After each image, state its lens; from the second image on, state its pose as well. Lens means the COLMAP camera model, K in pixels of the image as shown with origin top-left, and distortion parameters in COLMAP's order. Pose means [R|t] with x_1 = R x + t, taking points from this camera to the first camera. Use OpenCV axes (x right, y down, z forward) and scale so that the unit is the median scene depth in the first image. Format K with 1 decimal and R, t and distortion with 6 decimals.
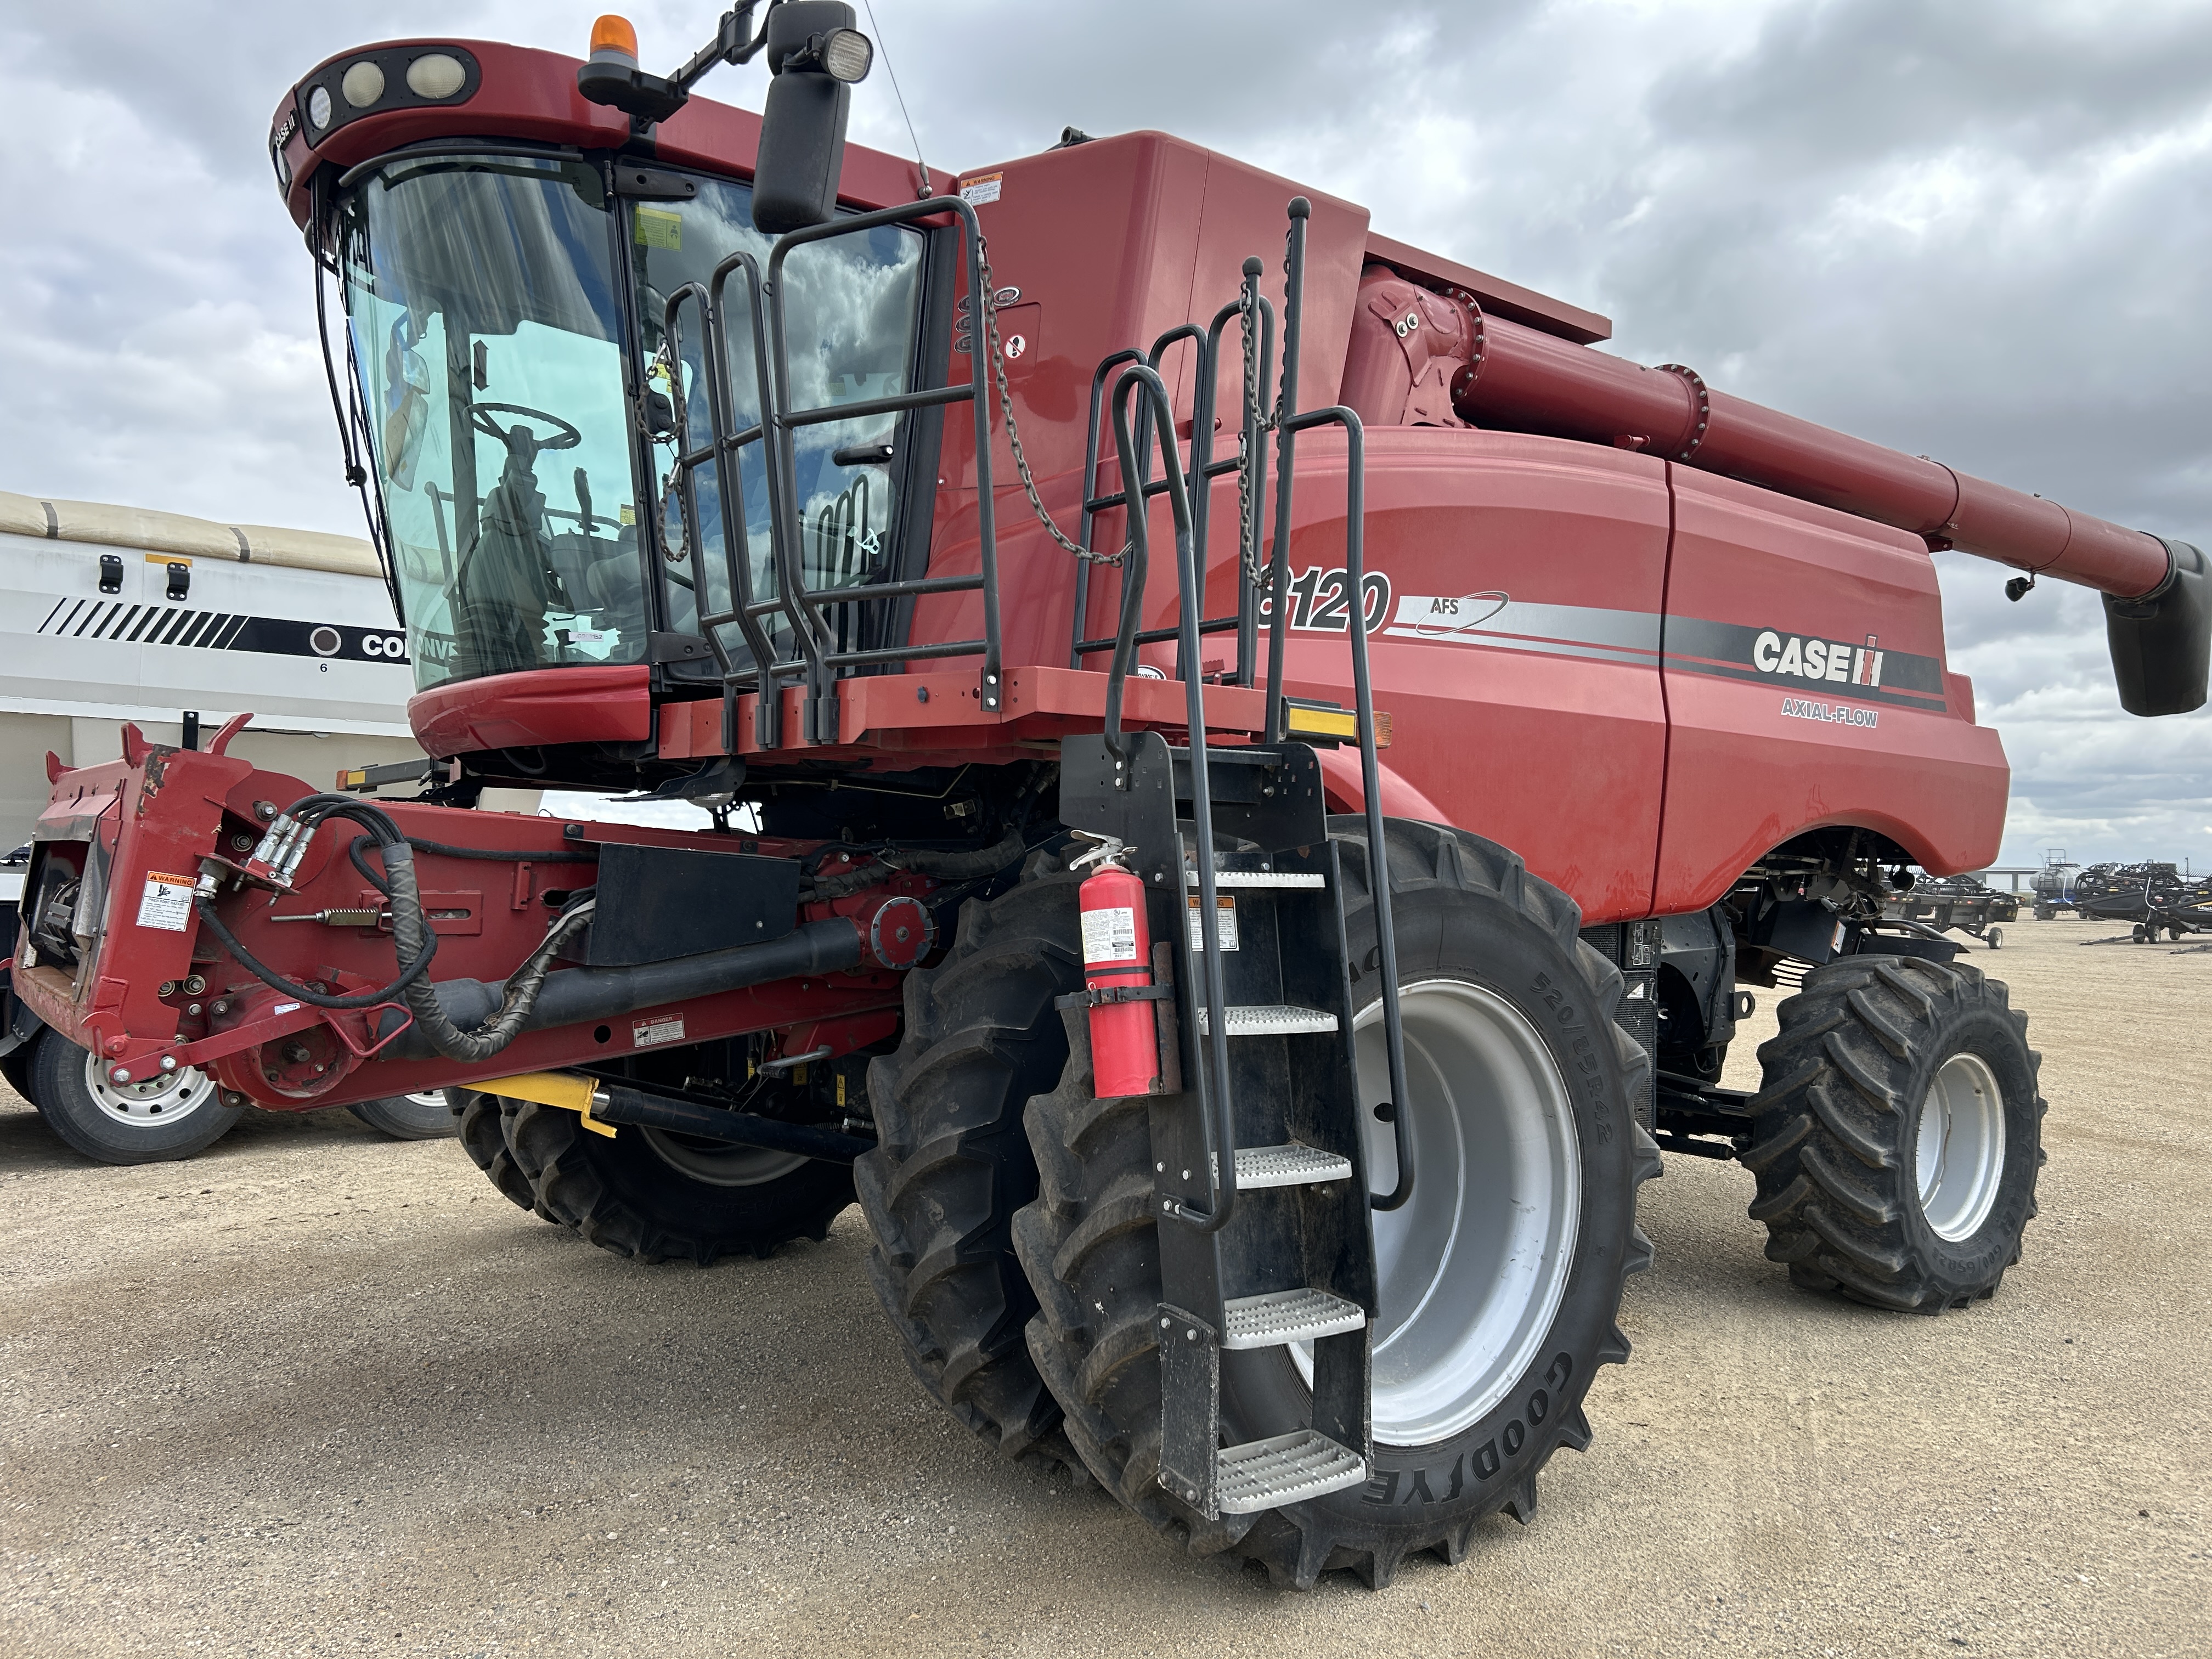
lens RADIAL K [[1639.9, 0, 1108.7], [0, 1639.9, 827.1], [0, 0, 1]] dist [0.023056, -0.016171]
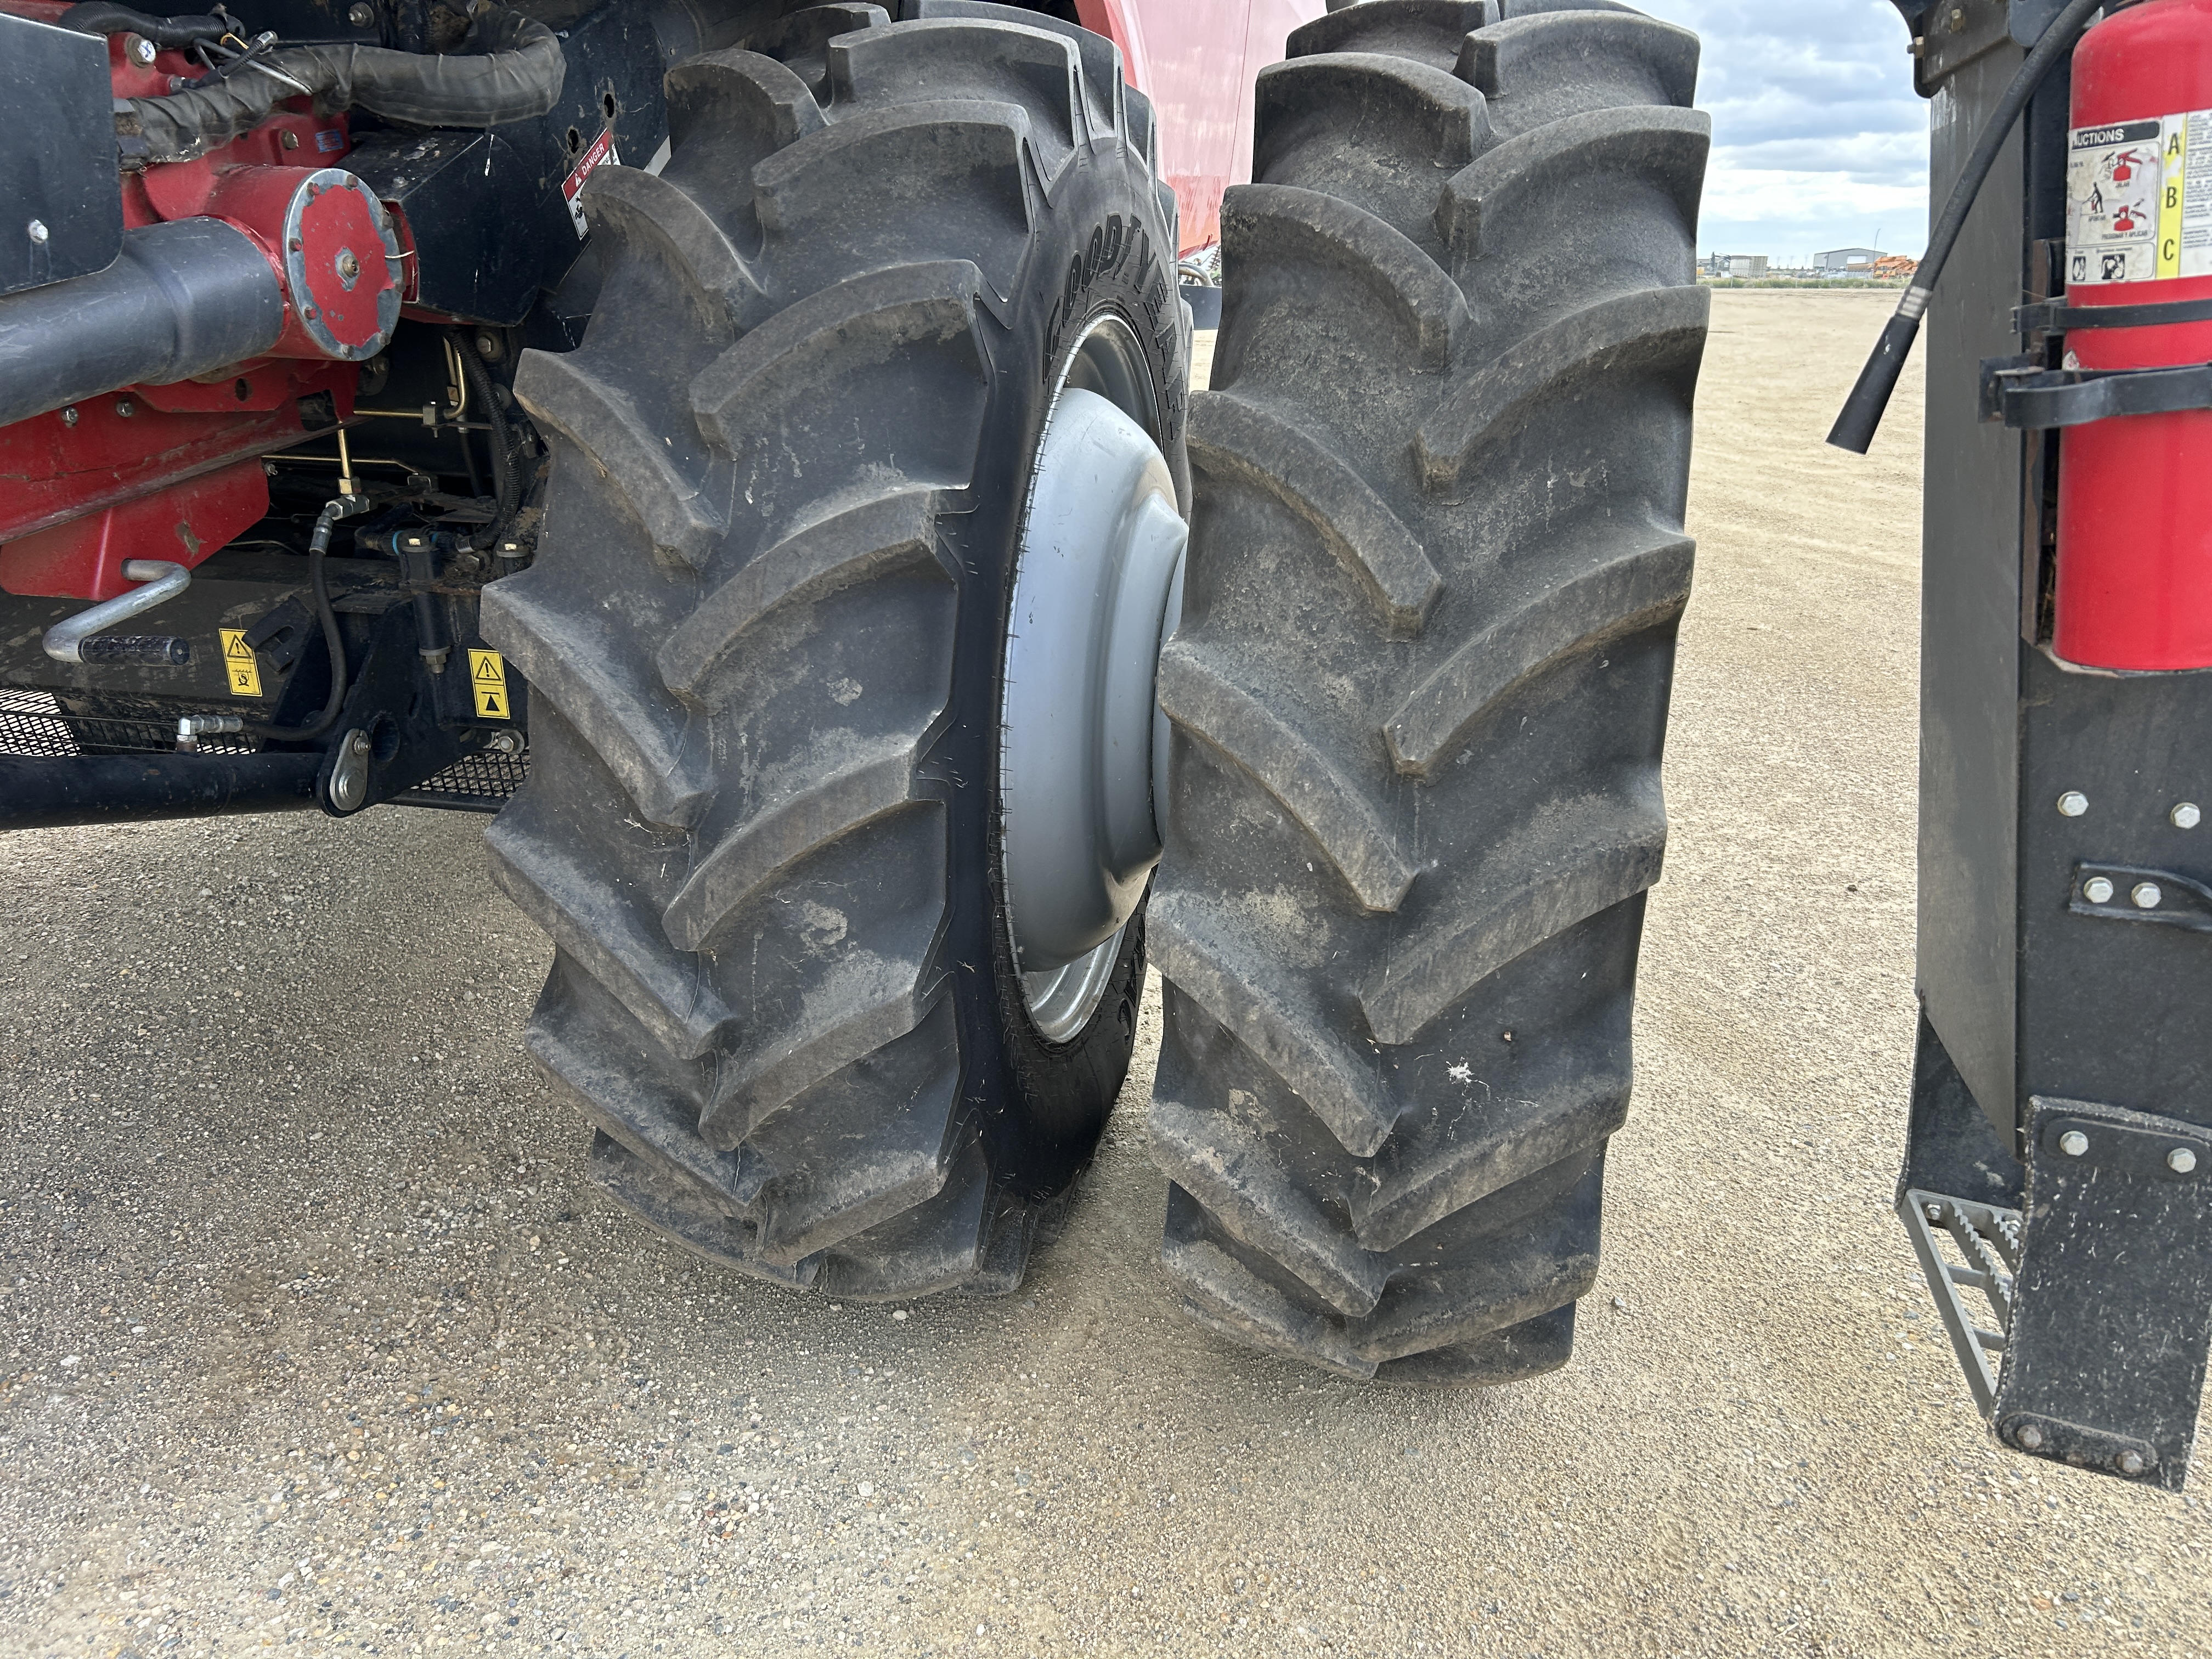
lens RADIAL K [[1639.9, 0, 1106.7], [0, 1639.9, 837.6], [0, 0, 1]] dist [0.023056, -0.016171]
pose [[0.765731, -0.216289, 0.605702, -0.299594], [-0.021347, 0.932692, 0.360041, 0.052742], [-0.642806, -0.288624, 0.709575, 0.636876]]
